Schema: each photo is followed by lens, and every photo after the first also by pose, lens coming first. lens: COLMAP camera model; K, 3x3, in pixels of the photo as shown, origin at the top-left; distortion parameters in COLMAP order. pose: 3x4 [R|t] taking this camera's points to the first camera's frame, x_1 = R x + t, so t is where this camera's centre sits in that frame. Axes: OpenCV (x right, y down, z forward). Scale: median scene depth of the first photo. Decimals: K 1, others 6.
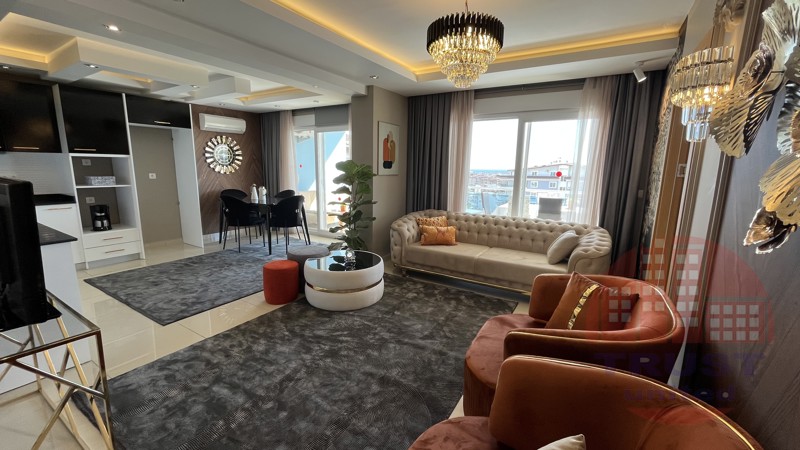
lens RADIAL K [[324.1, 0, 402.3], [0, 324.1, 226.5], [0, 0, 1]] dist [0.003433, 0.000314]
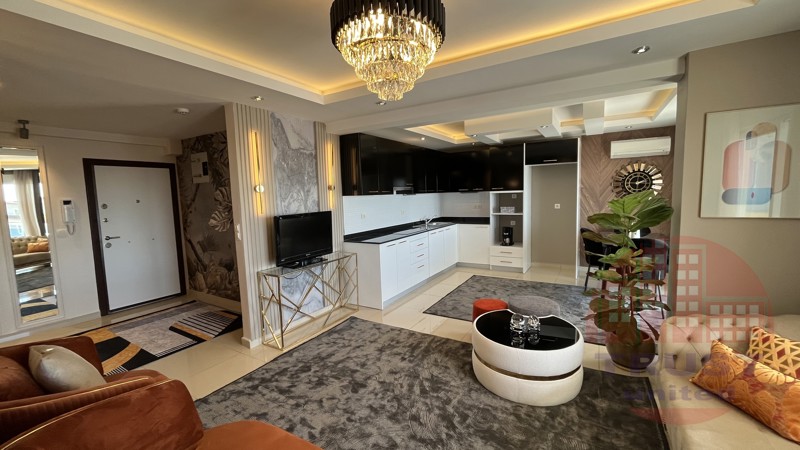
lens RADIAL K [[324.1, 0, 399.3], [0, 324.1, 223.1], [0, 0, 1]] dist [0.003433, 0.000314]
pose [[0.010253, 0.075735, -0.997075, 0.443710], [-0.152569, 0.985571, 0.073292, -0.116688], [0.988240, 0.151371, 0.021660, 0.533908]]
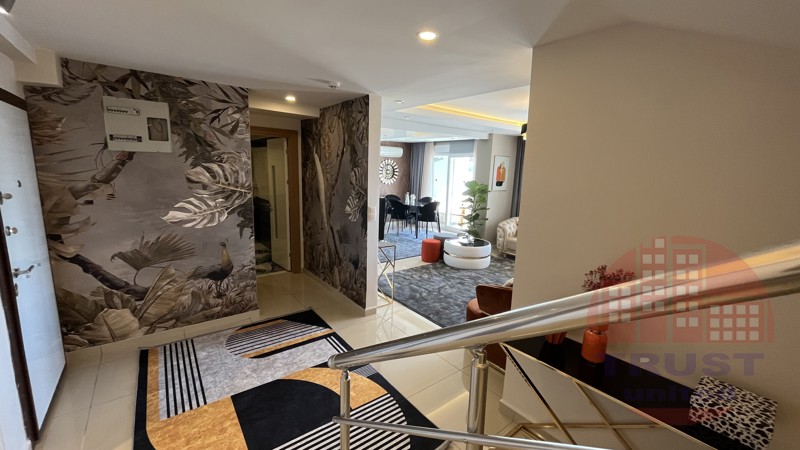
lens RADIAL K [[324.1, 0, 406.0], [0, 324.1, 224.1], [0, 0, 1]] dist [0.003433, 0.000314]
pose [[0.944029, 0.071699, -0.321975, 0.046238], [-0.078547, 0.996876, -0.008310, 0.041401], [0.320374, 0.033135, 0.946712, -0.574852]]
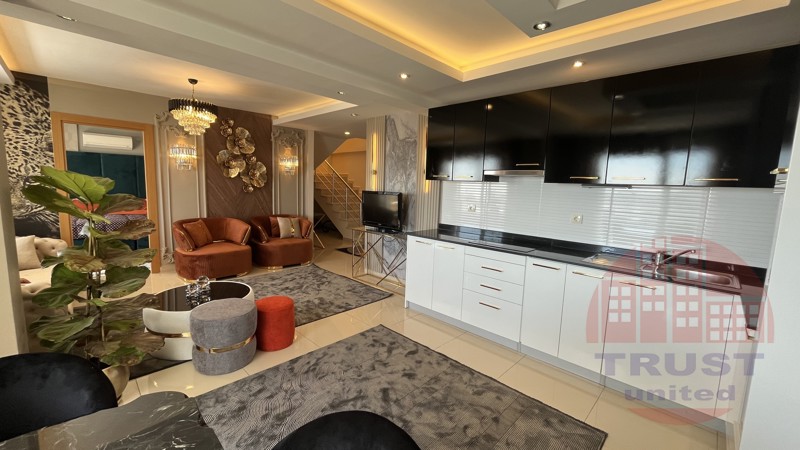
lens RADIAL K [[324.1, 0, 401.0], [0, 324.1, 220.5], [0, 0, 1]] dist [0.003433, 0.000314]
pose [[-0.972322, -0.078738, 0.219976, -0.682355], [-0.011177, 0.956101, 0.292823, -0.261833], [-0.233376, 0.282260, -0.930519, 1.295718]]
